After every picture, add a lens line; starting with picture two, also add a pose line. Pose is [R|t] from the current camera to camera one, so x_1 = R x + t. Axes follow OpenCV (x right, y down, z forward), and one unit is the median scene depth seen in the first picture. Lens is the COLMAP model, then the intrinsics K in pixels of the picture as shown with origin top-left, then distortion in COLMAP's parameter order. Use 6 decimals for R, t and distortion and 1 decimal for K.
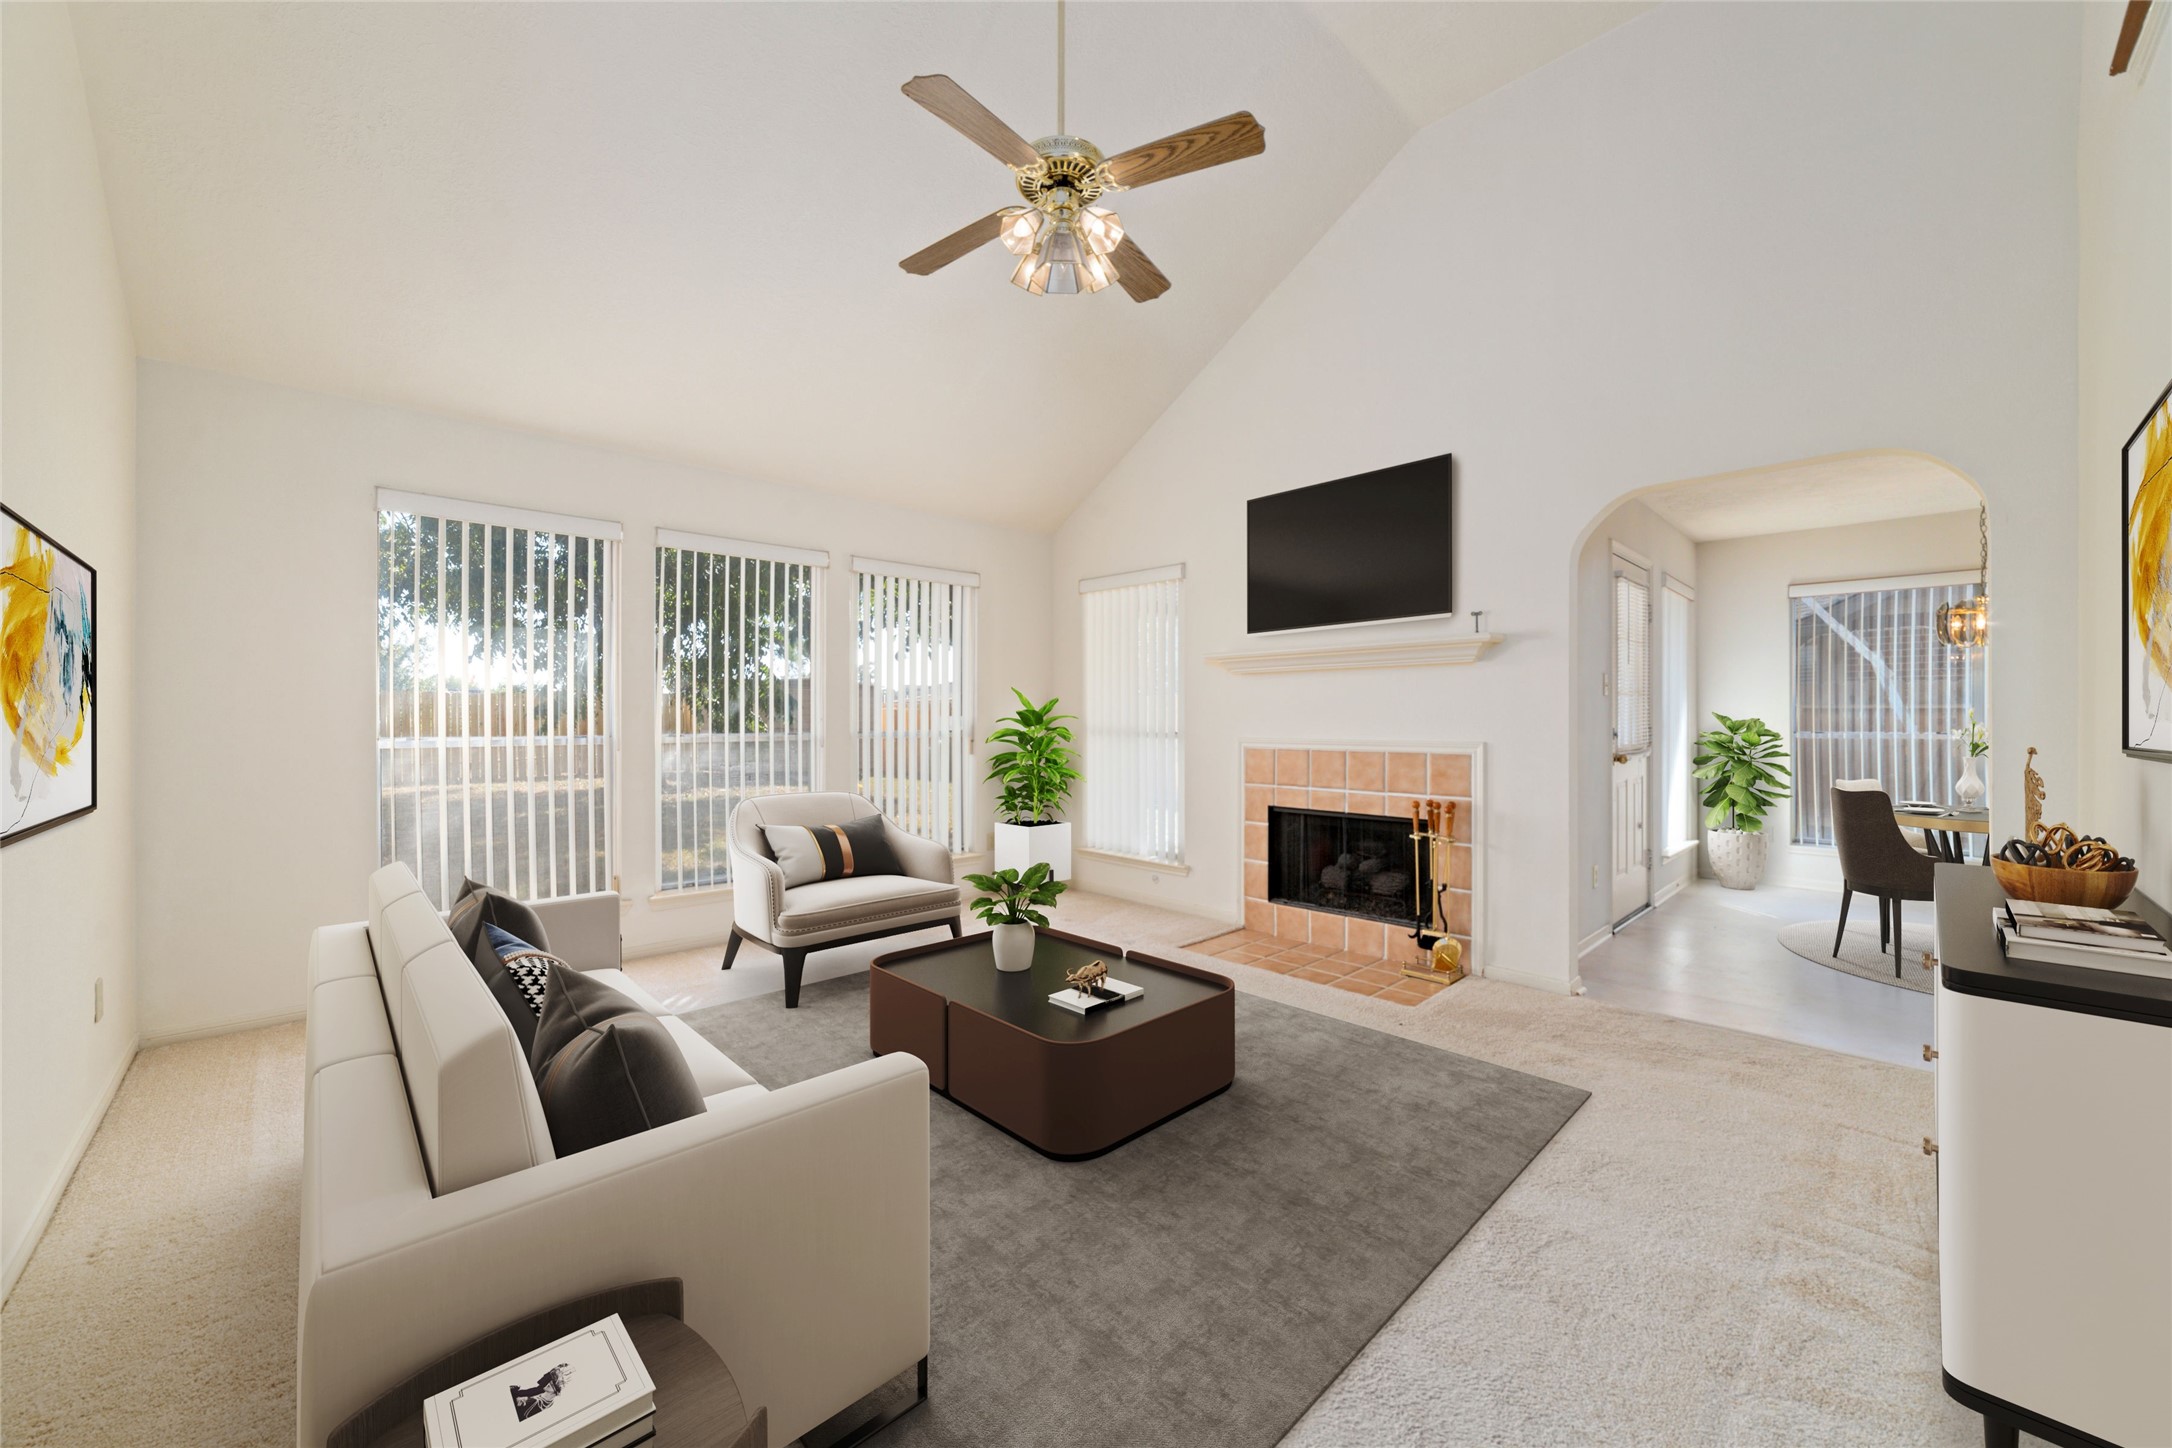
lens RADIAL K [[825.3, 0, 1089.3], [0, 825.3, 720.4], [0, 0, 1]] dist [-0.011238, 0.003396]
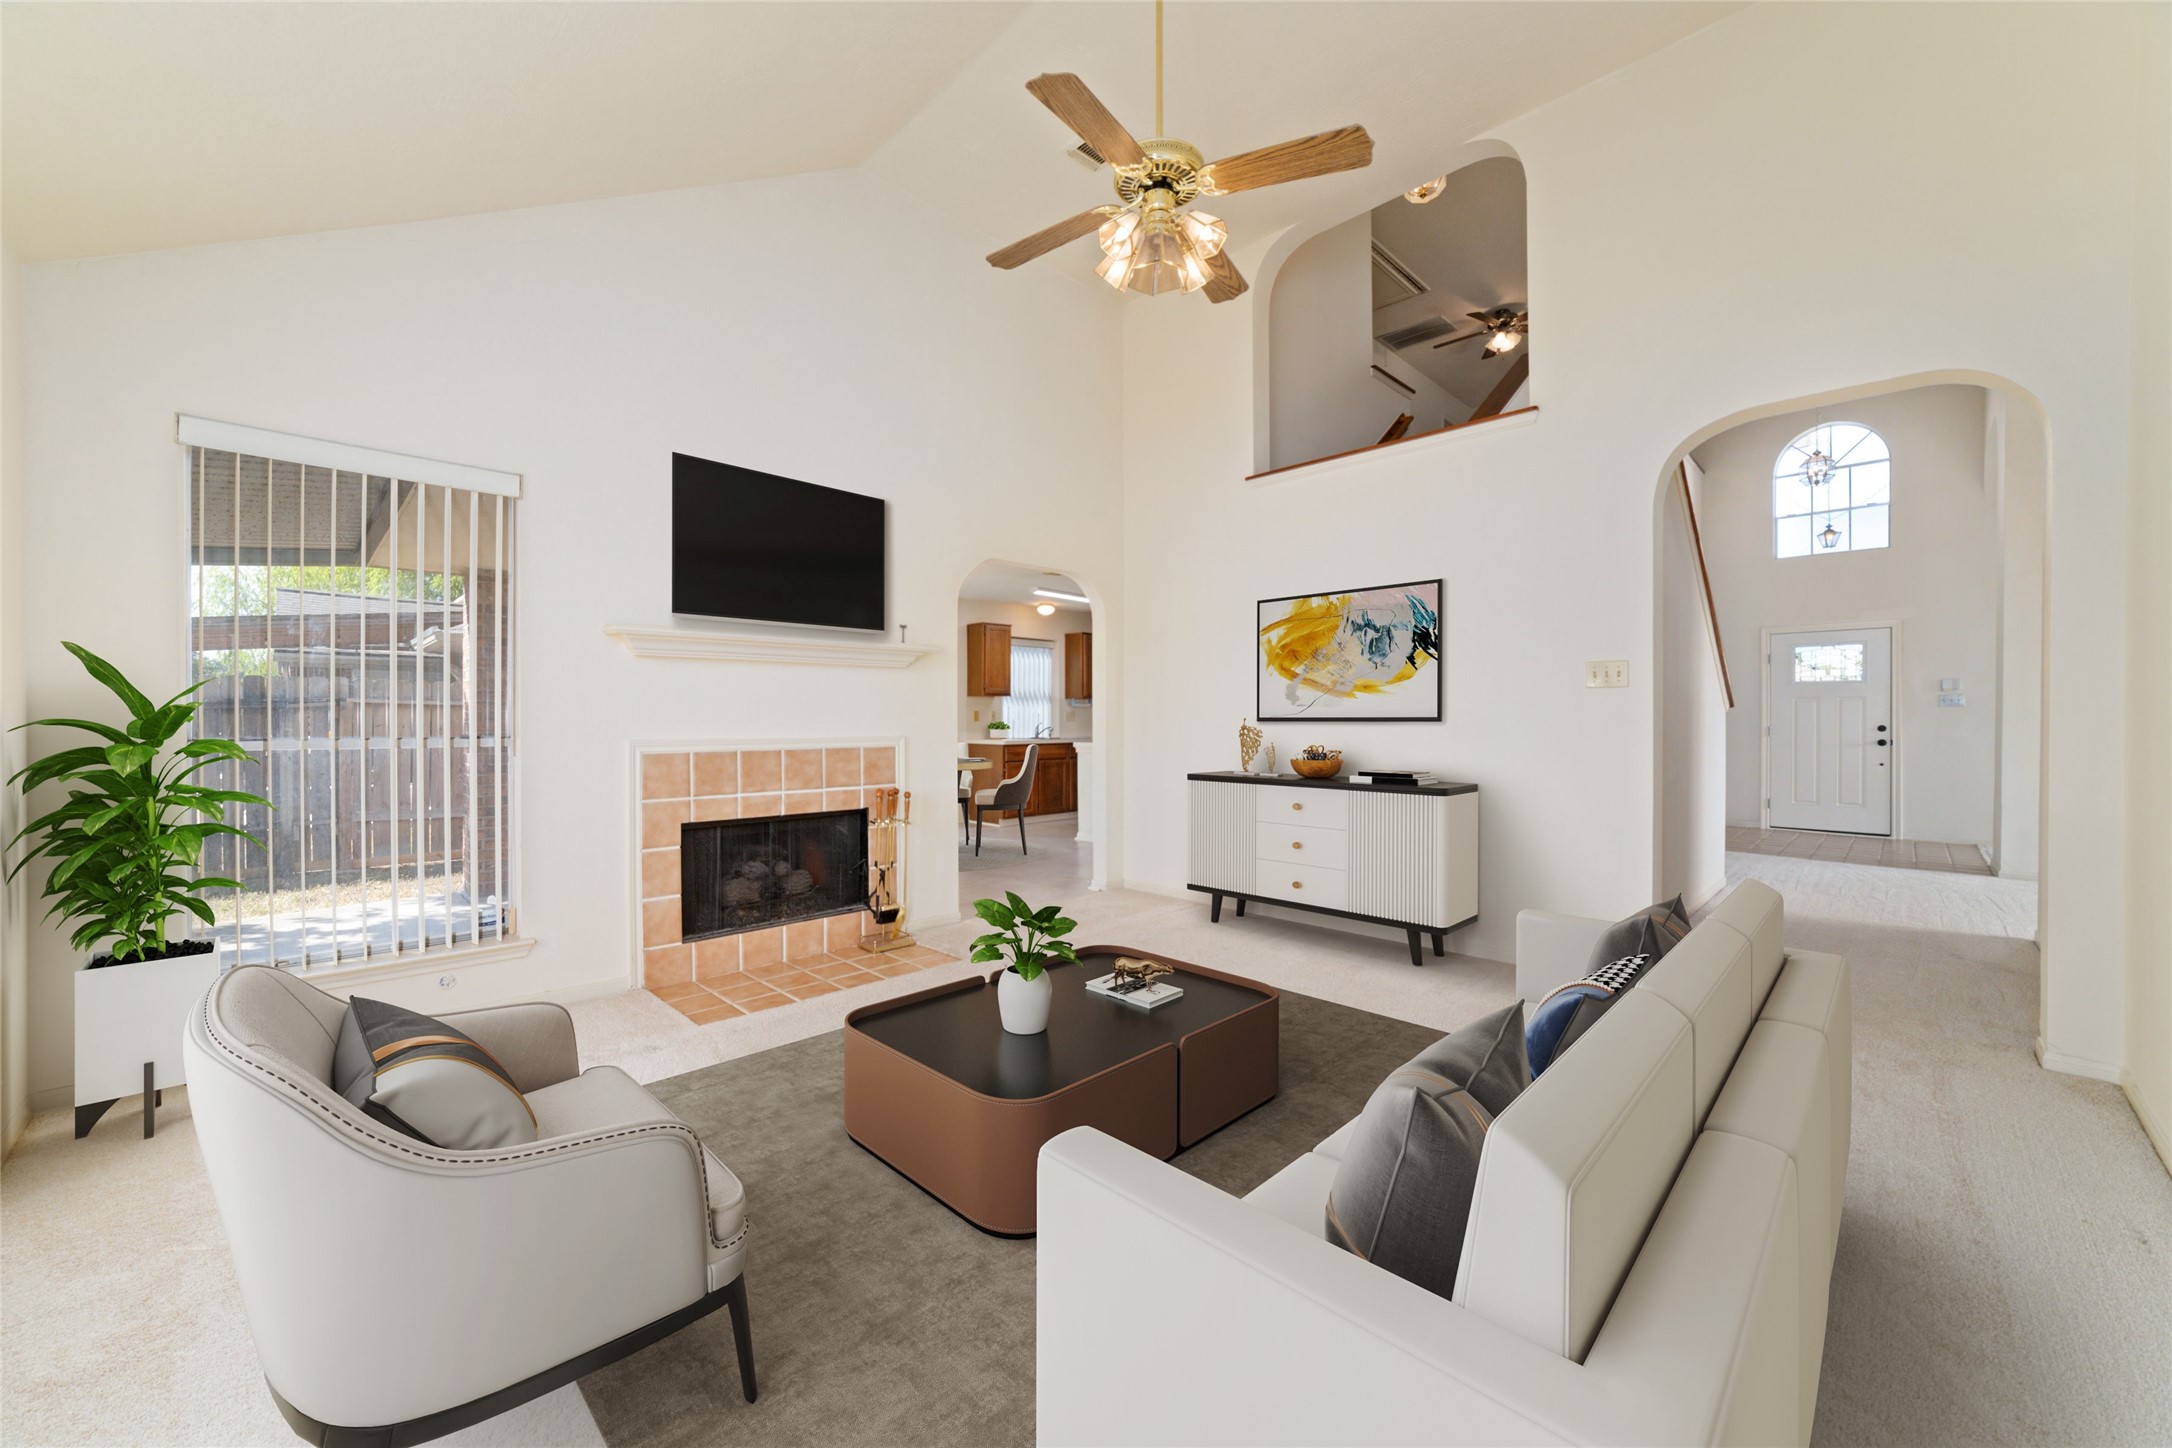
lens RADIAL K [[825.3, 0, 1082.4], [0, 825.3, 723.2], [0, 0, 1]] dist [-0.011238, 0.003396]
pose [[-0.007656, -0.002605, 0.999967, -0.644352], [-0.002914, 0.999992, 0.002583, 0.003451], [-0.999966, -0.002894, -0.007664, 0.679996]]
